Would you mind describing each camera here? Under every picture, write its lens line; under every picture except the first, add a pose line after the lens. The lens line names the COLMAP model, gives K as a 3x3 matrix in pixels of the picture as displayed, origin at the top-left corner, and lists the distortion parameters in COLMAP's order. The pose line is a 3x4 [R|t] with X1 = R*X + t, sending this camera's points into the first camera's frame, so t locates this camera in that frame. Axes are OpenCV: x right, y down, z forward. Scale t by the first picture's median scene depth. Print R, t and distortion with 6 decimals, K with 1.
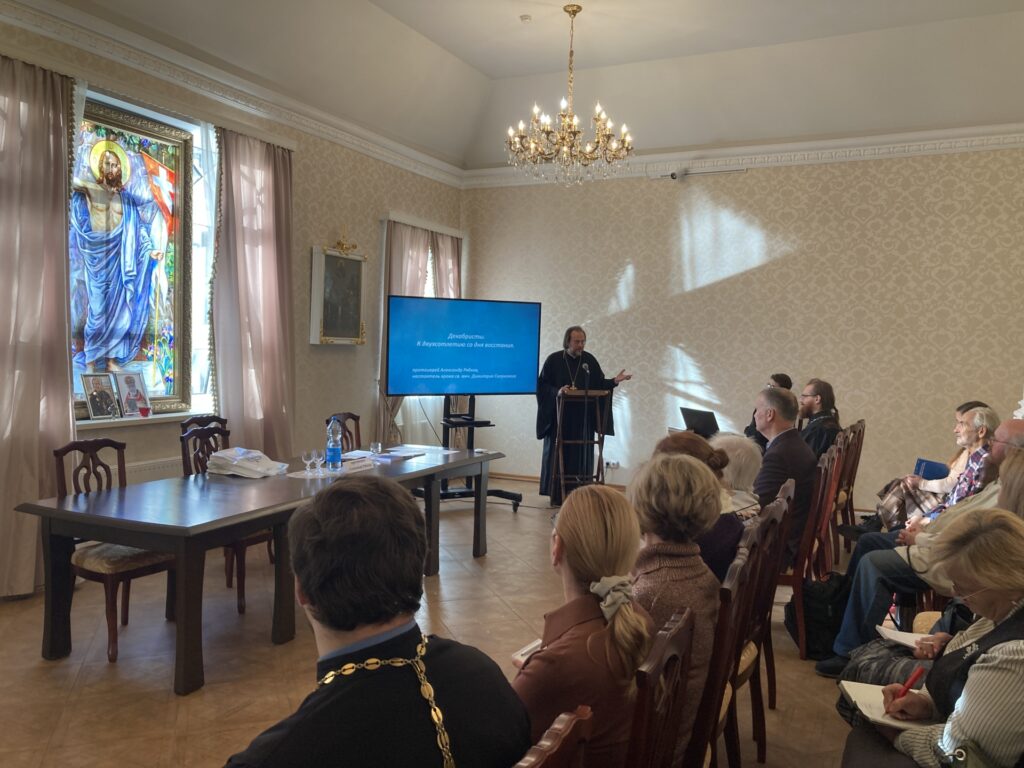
lens RADIAL K [[840.5, 0, 507.1], [0, 840.5, 372.3], [0, 0, 1]] dist [0.028527, -0.016066]
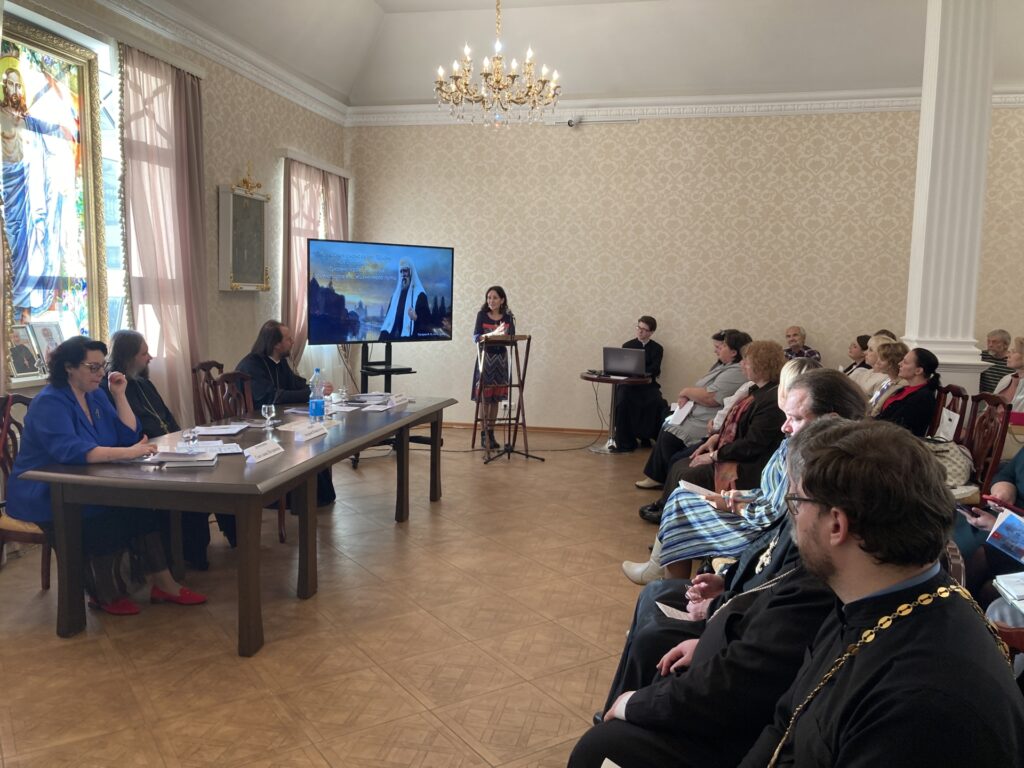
lens RADIAL K [[840.5, 0, 504.6], [0, 840.5, 381.4], [0, 0, 1]] dist [0.028527, -0.016066]
pose [[0.969822, -0.031627, 0.241753, -0.157109], [0.012828, 0.996796, 0.078944, -0.002824], [-0.243476, -0.073461, 0.967121, 0.007776]]
